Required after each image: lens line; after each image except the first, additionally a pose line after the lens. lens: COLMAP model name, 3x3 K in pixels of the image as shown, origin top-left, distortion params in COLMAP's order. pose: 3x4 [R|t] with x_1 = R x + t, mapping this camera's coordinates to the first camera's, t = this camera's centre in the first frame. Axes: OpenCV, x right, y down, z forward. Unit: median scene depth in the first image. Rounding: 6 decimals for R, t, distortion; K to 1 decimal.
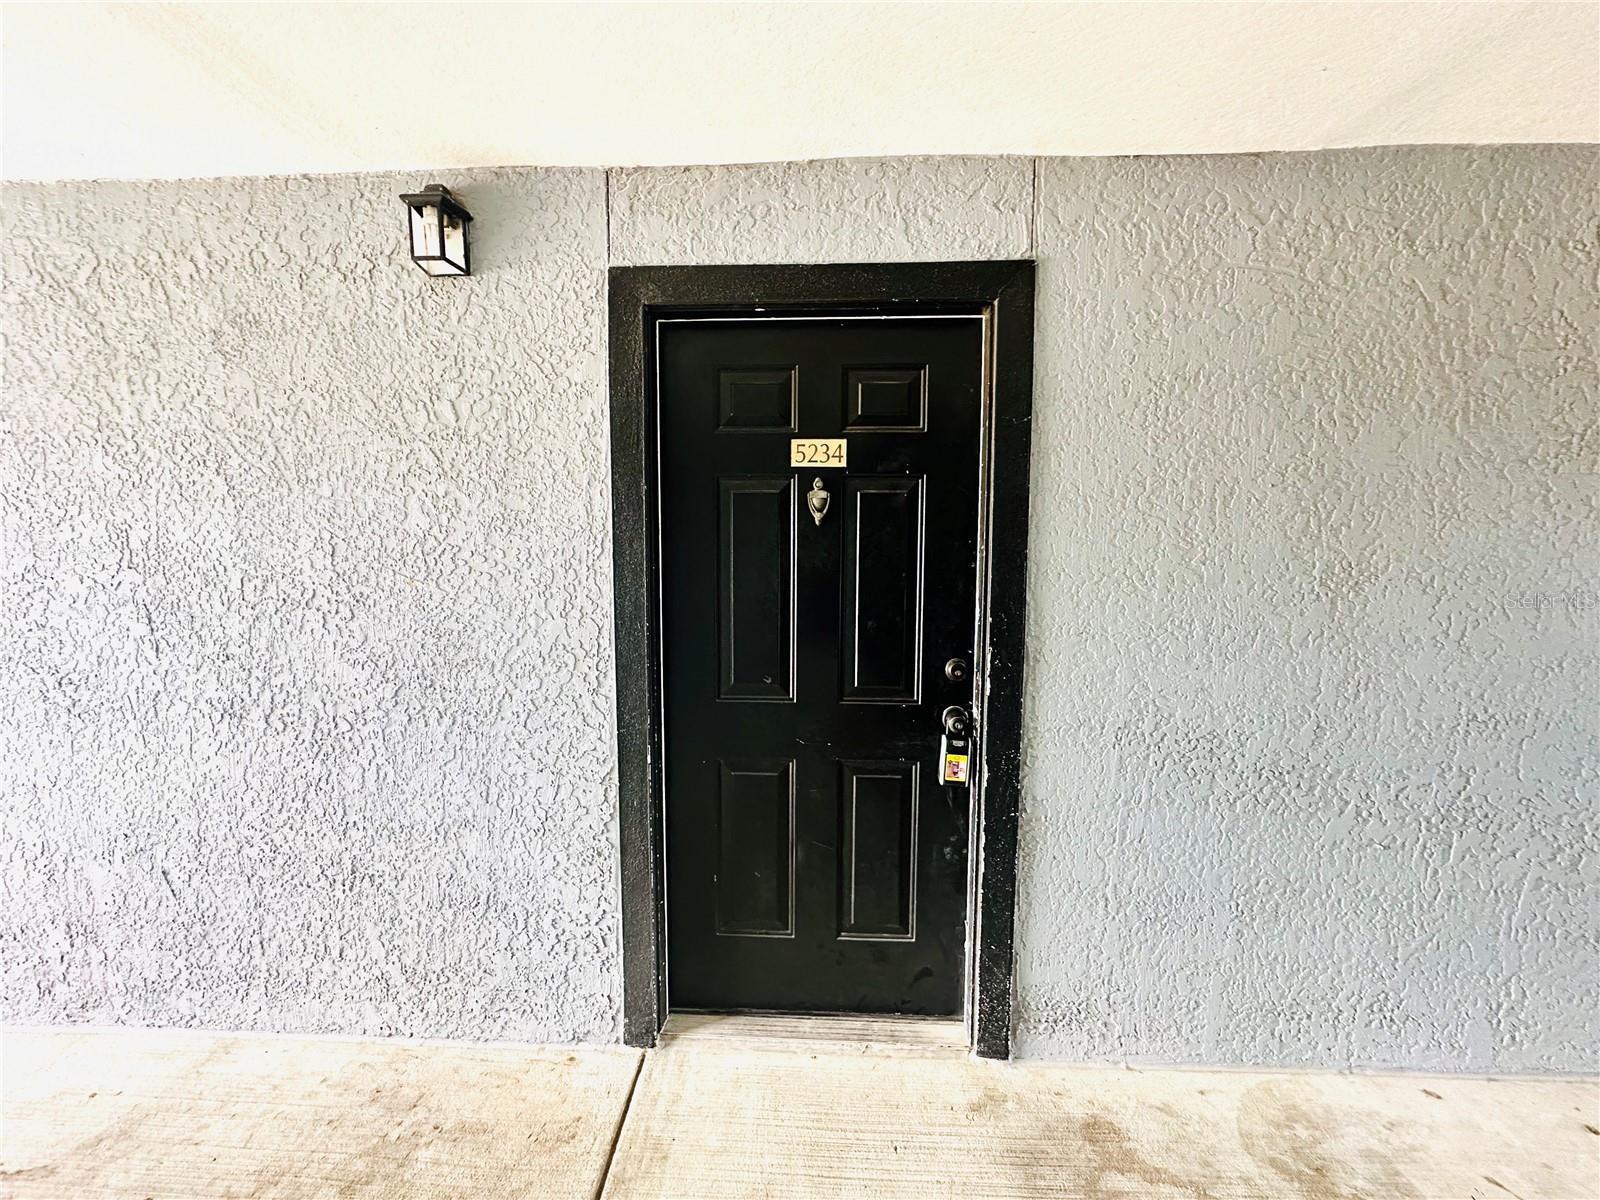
lens RADIAL K [[638.0, 0, 800.2], [0, 638.0, 601.4], [0, 0, 1]] dist [-0.002174, -0.000073]
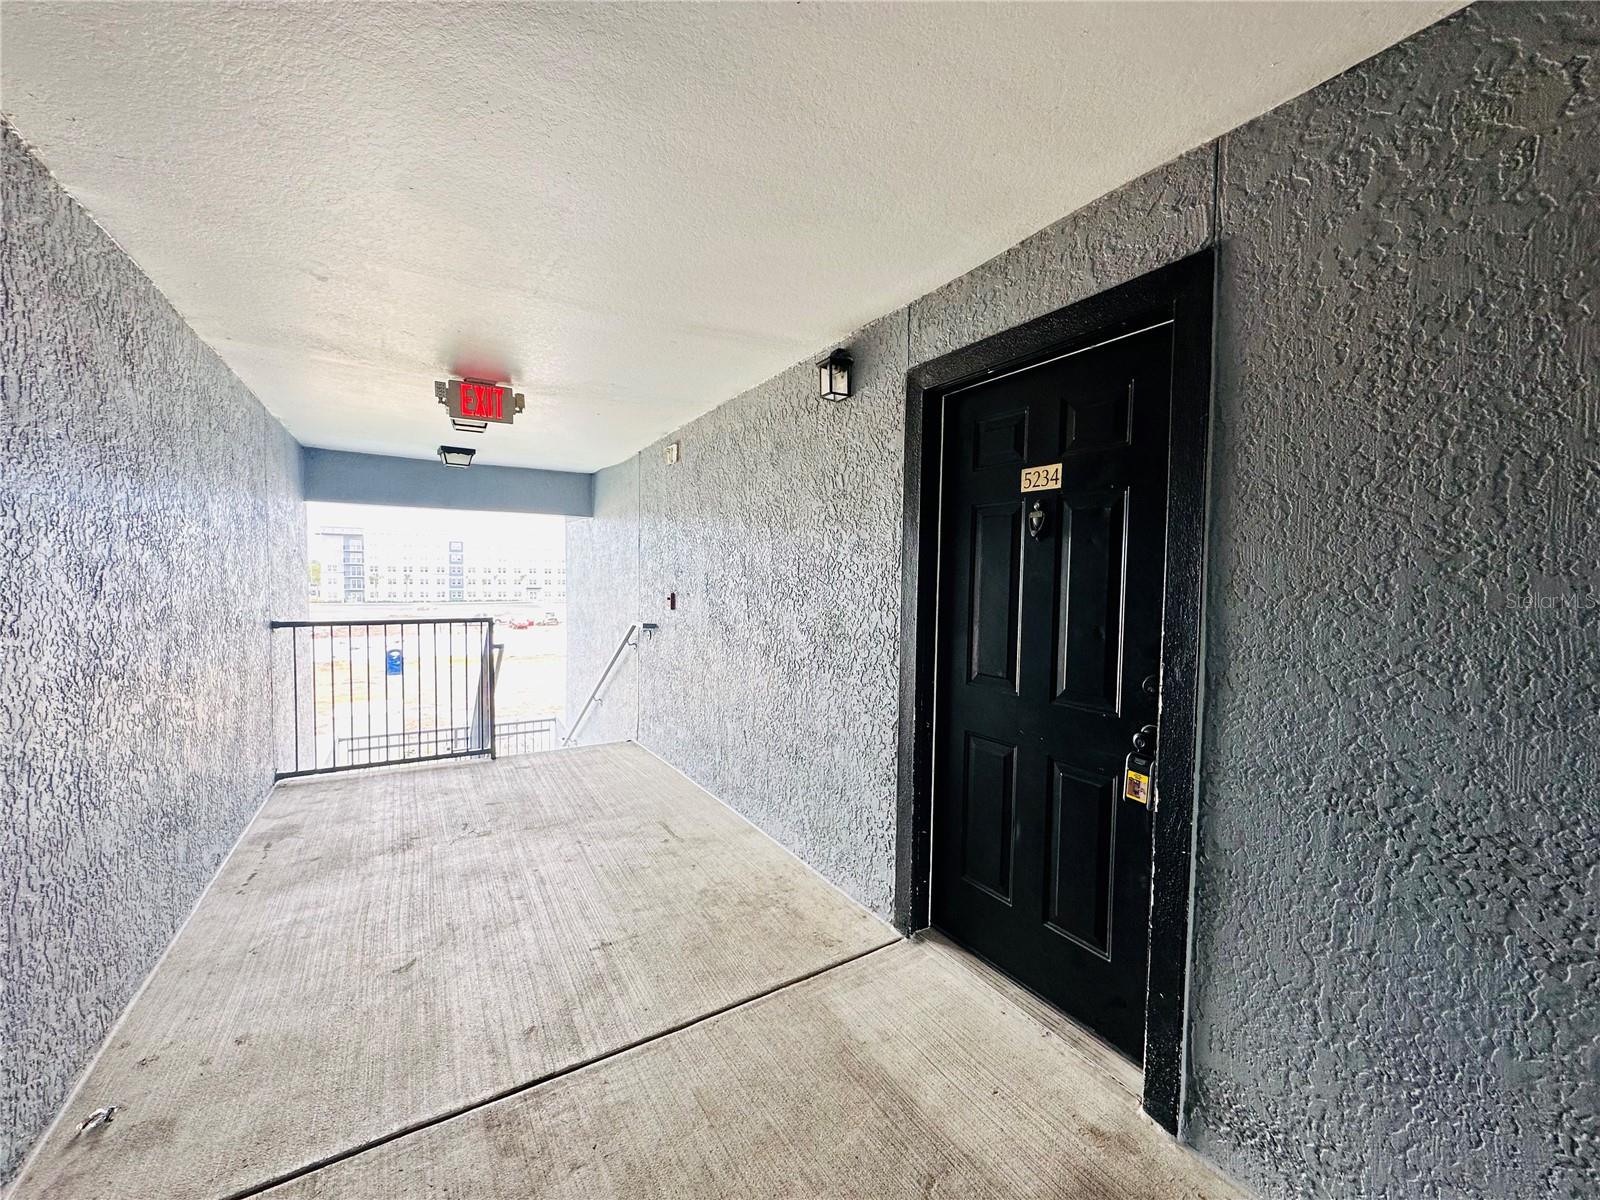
lens RADIAL K [[638.0, 0, 800.2], [0, 638.0, 601.4], [0, 0, 1]] dist [-0.002174, -0.000073]
pose [[0.554892, 0.039598, -0.830979, 0.751768], [-0.085355, 0.996305, -0.009519, 0.034918], [0.827532, 0.076210, 0.556222, 0.024402]]
